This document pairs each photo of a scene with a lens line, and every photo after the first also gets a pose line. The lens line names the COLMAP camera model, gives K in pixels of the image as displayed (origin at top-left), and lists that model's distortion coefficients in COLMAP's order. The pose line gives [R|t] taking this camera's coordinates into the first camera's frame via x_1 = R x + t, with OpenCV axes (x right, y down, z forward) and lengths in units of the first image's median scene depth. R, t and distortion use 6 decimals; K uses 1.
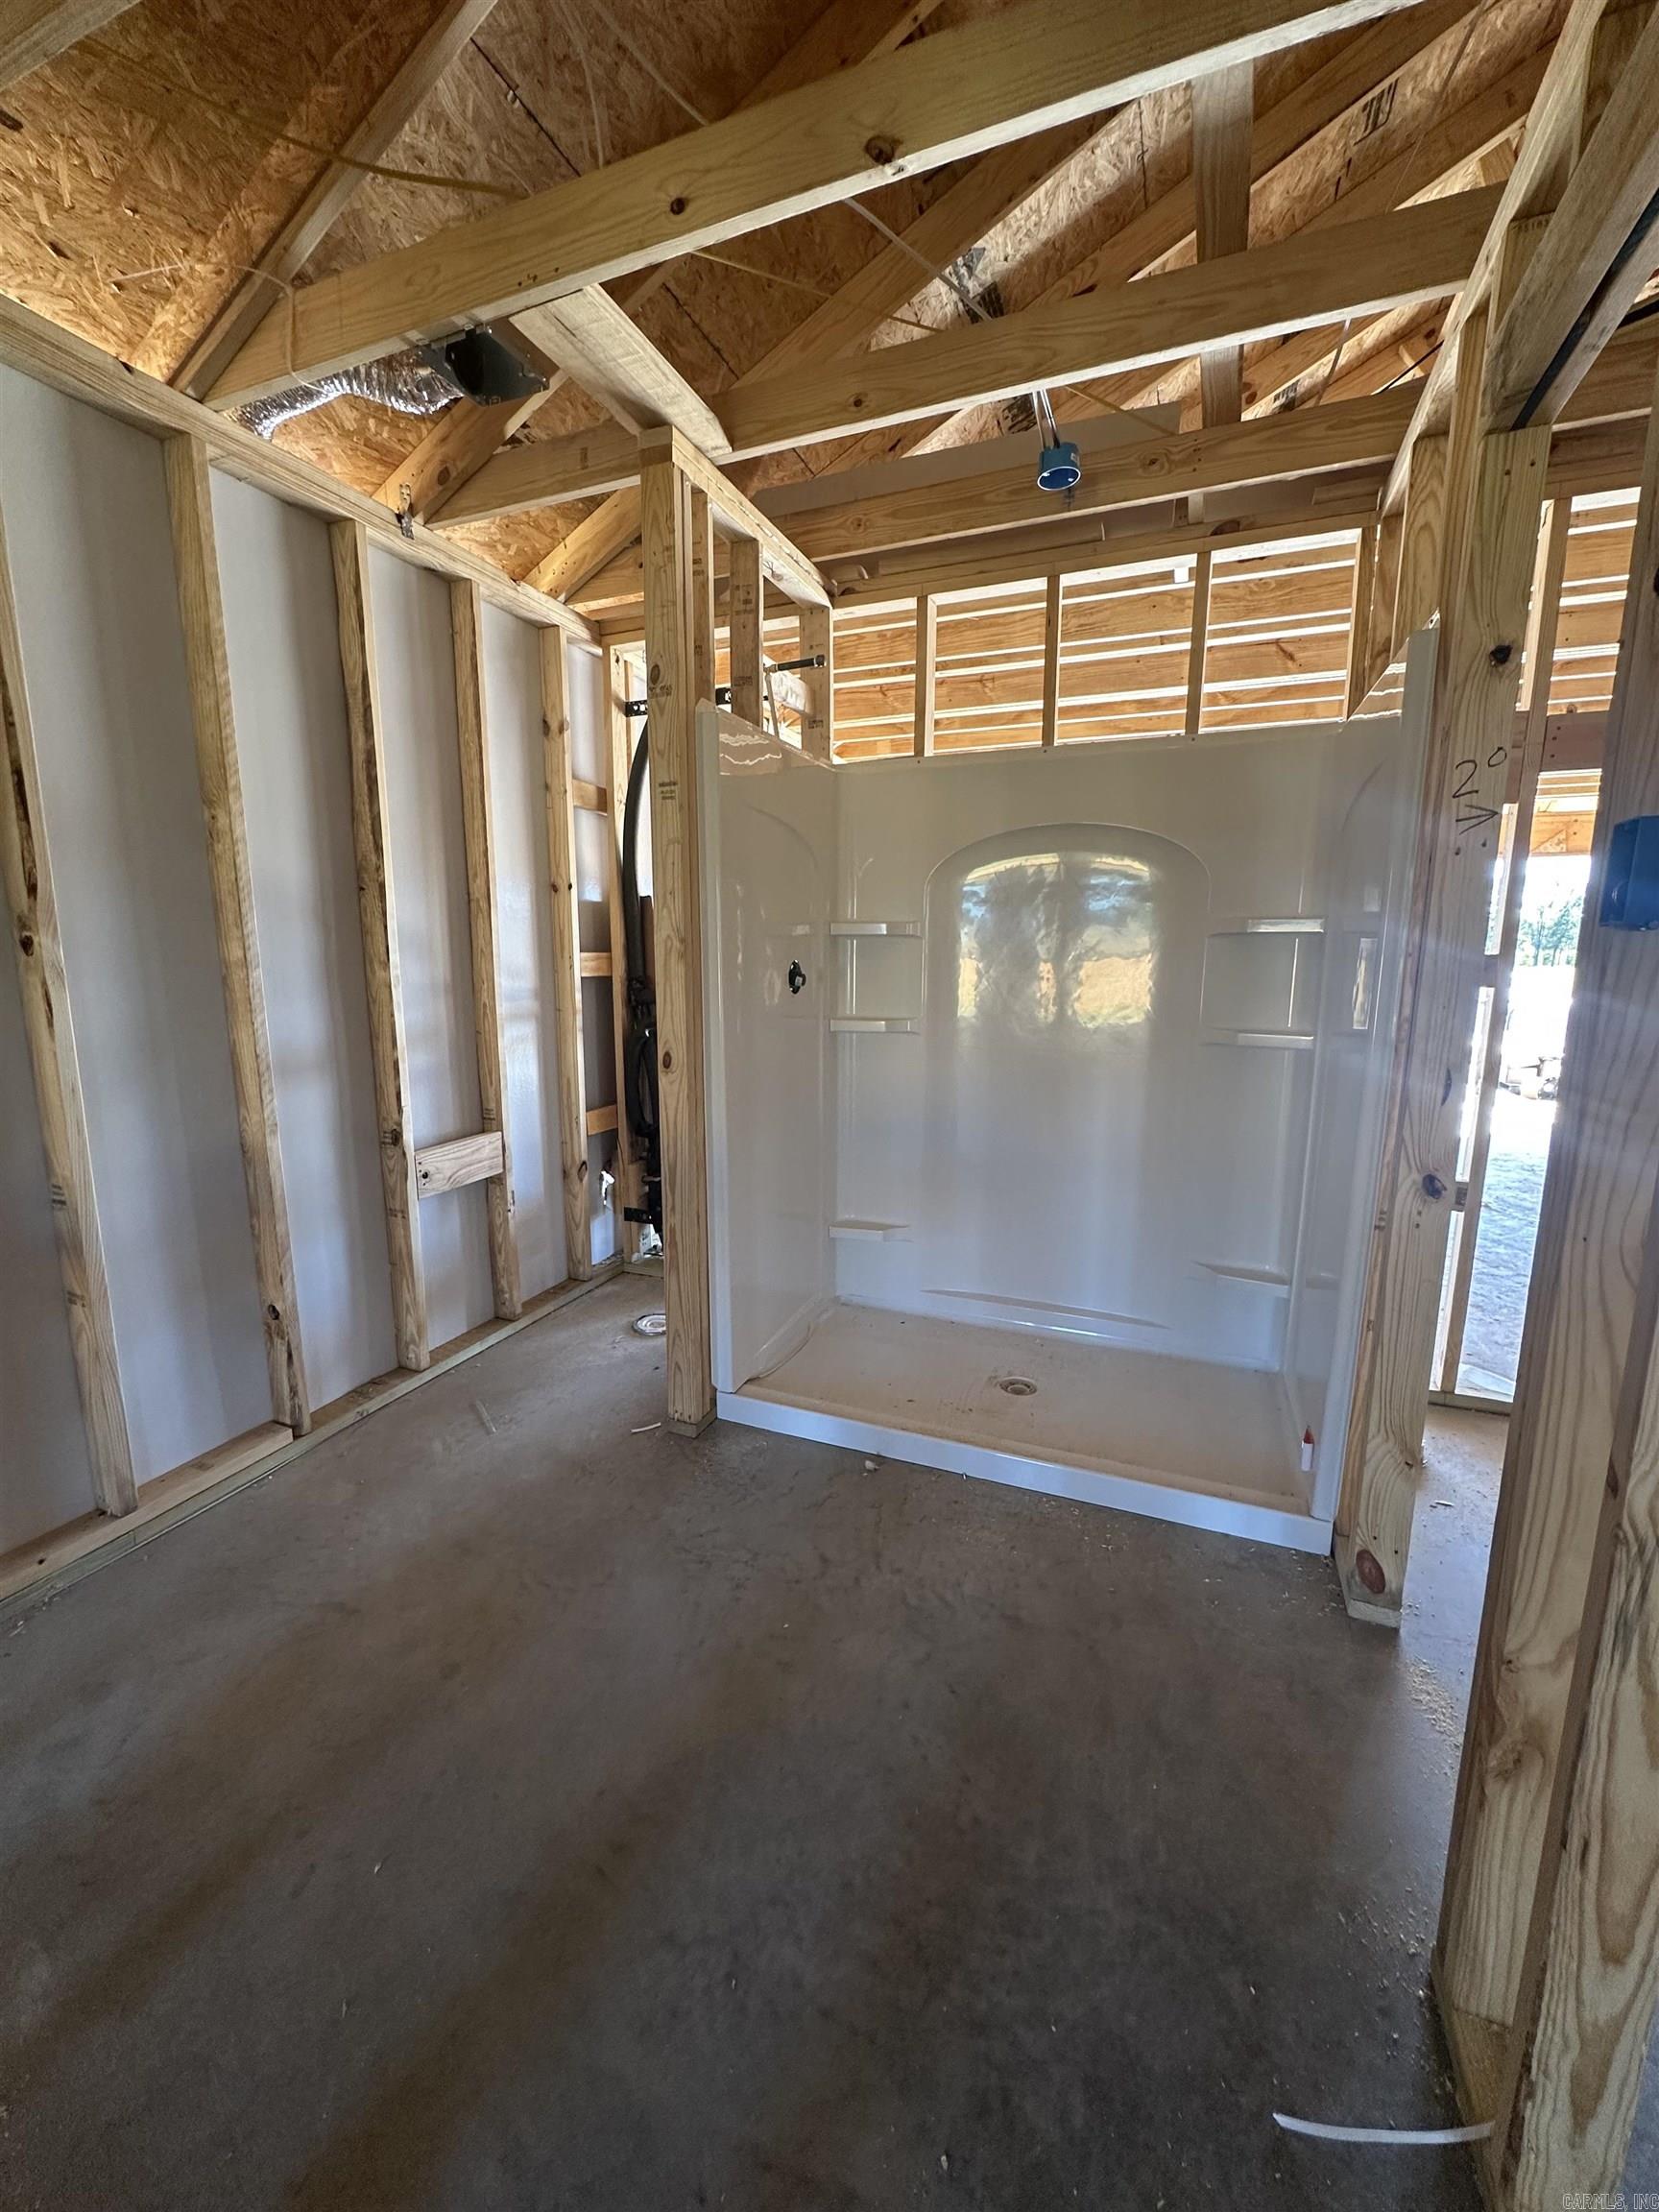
lens RADIAL K [[881.9, 0, 831.7], [0, 881.9, 1103.5], [0, 0, 1]] dist [-0.001932, 0.000612]
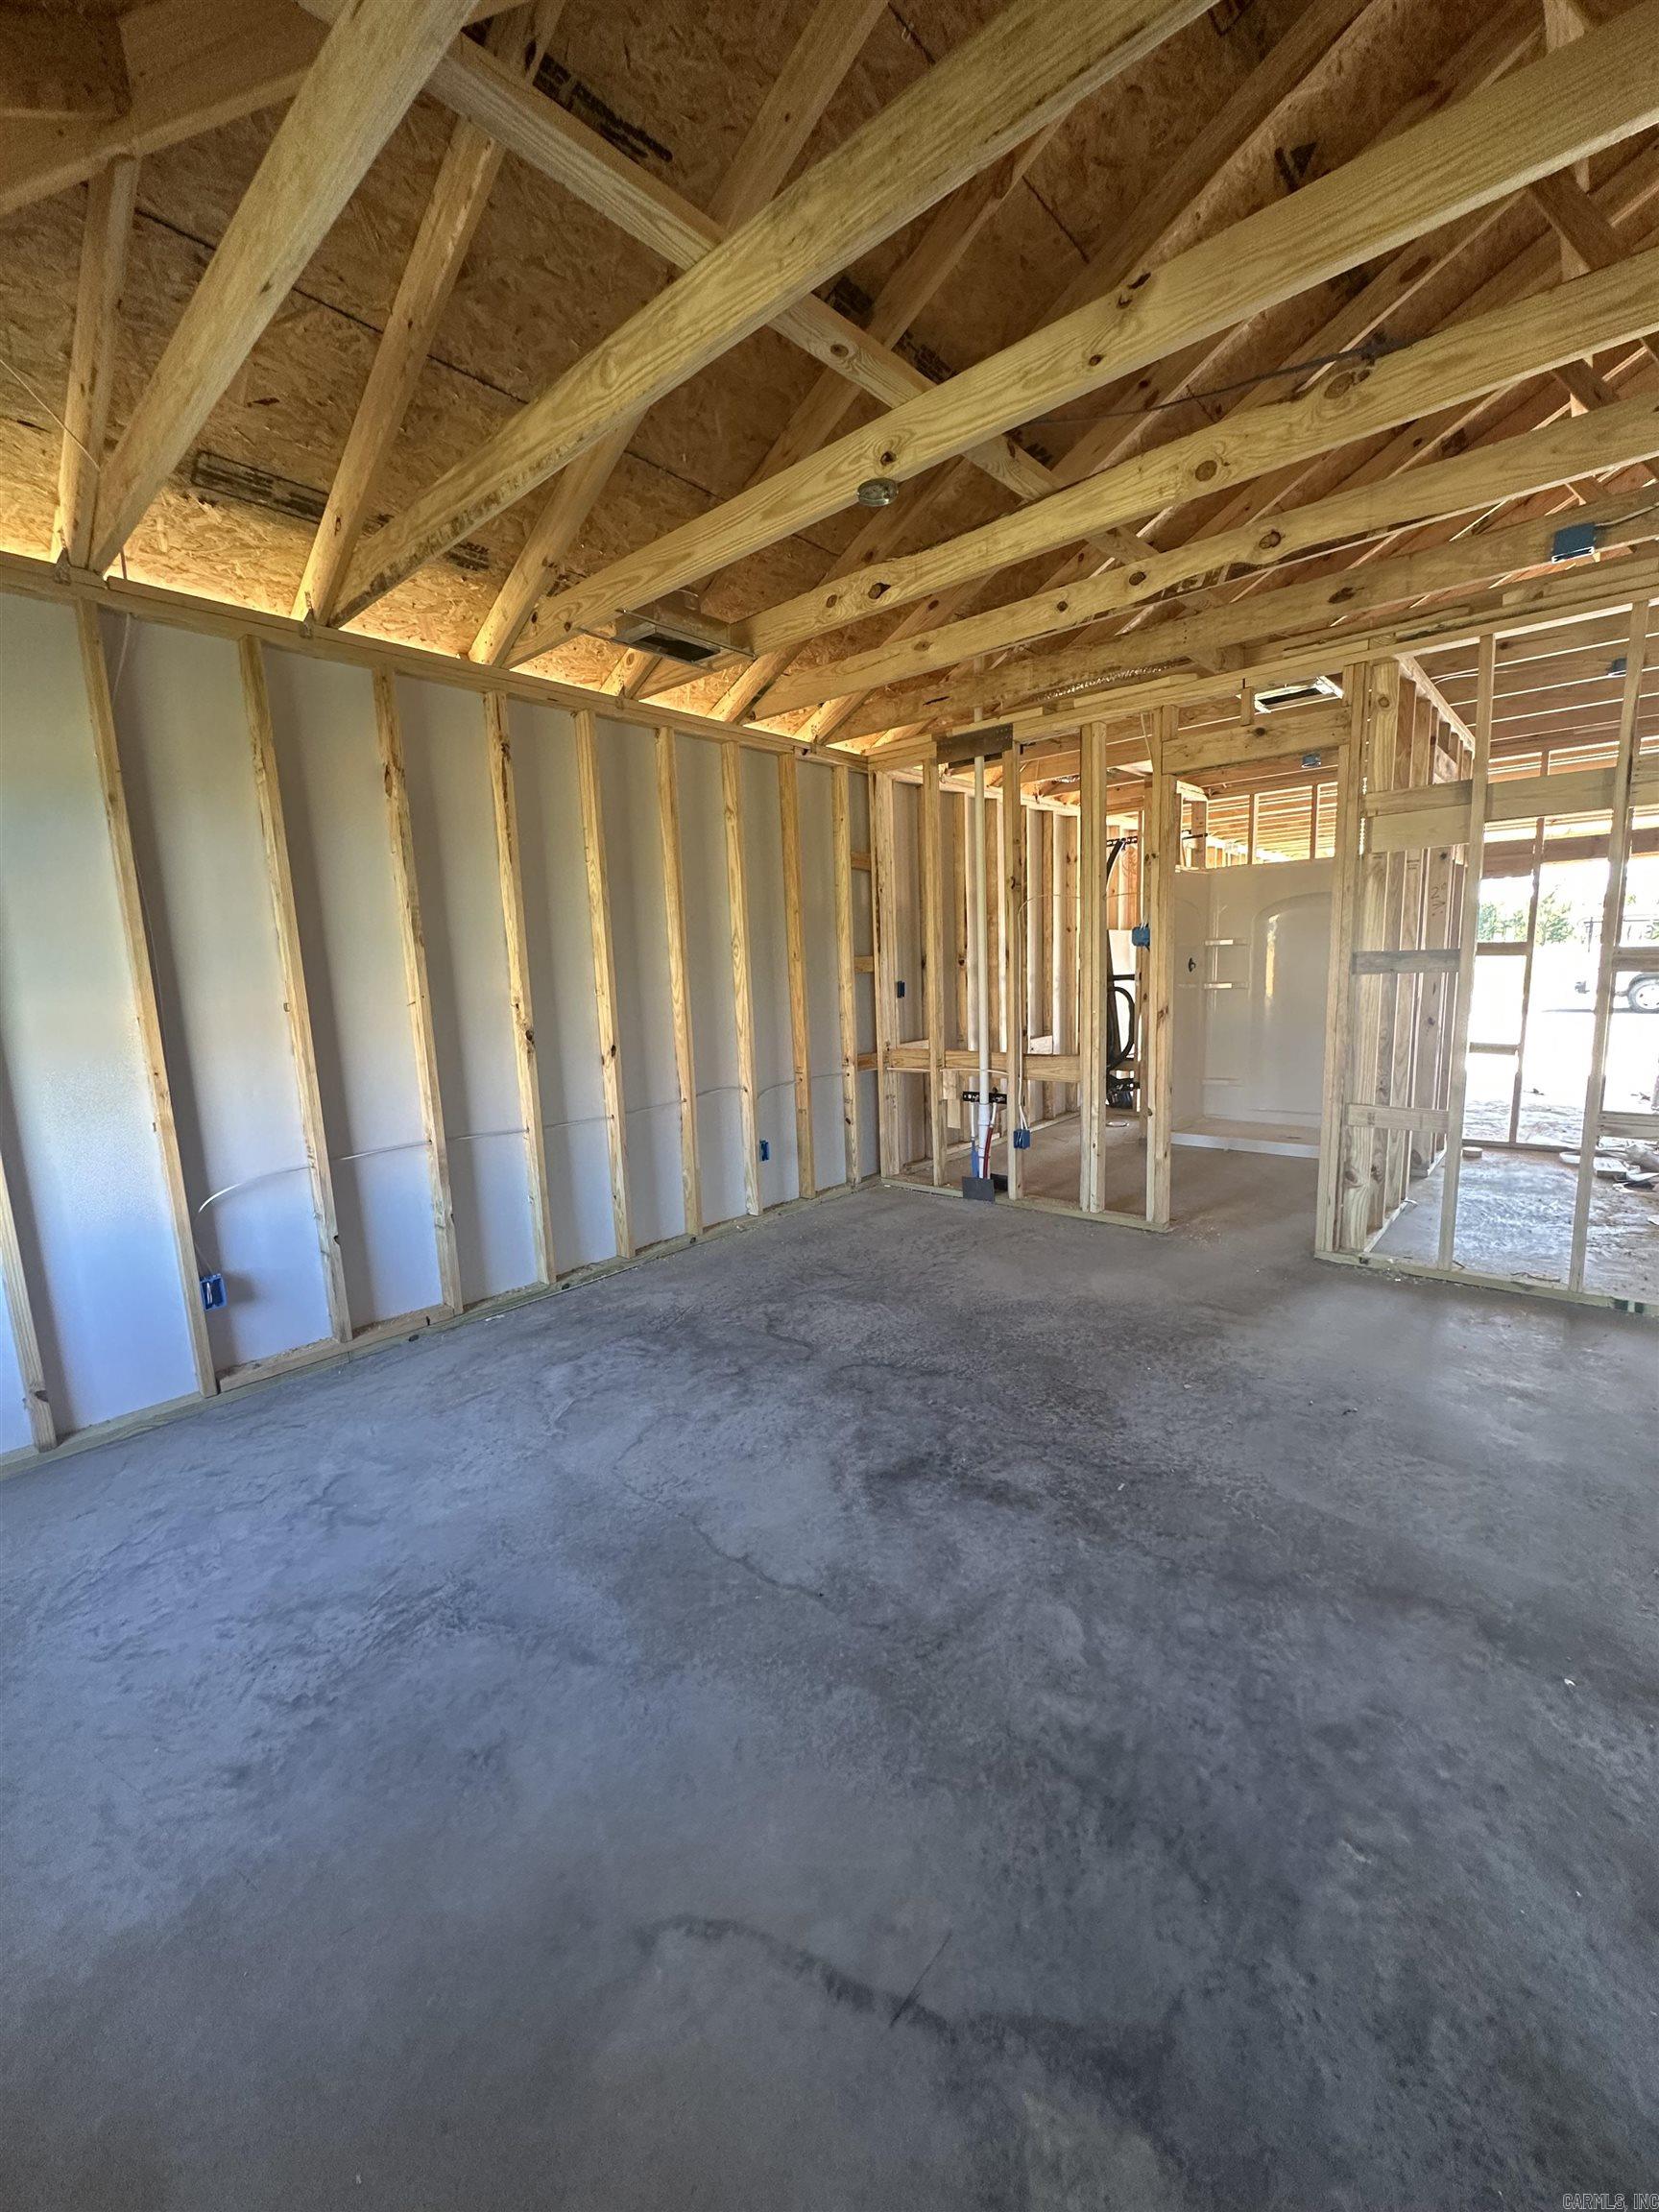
lens RADIAL K [[881.9, 0, 824.2], [0, 881.9, 1099.4], [0, 0, 1]] dist [-0.001932, 0.000612]
pose [[0.941681, 0.012212, -0.336284, -0.155481], [-0.015906, 0.999840, -0.008233, 0.232397], [0.336129, 0.013102, 0.941725, -1.433623]]
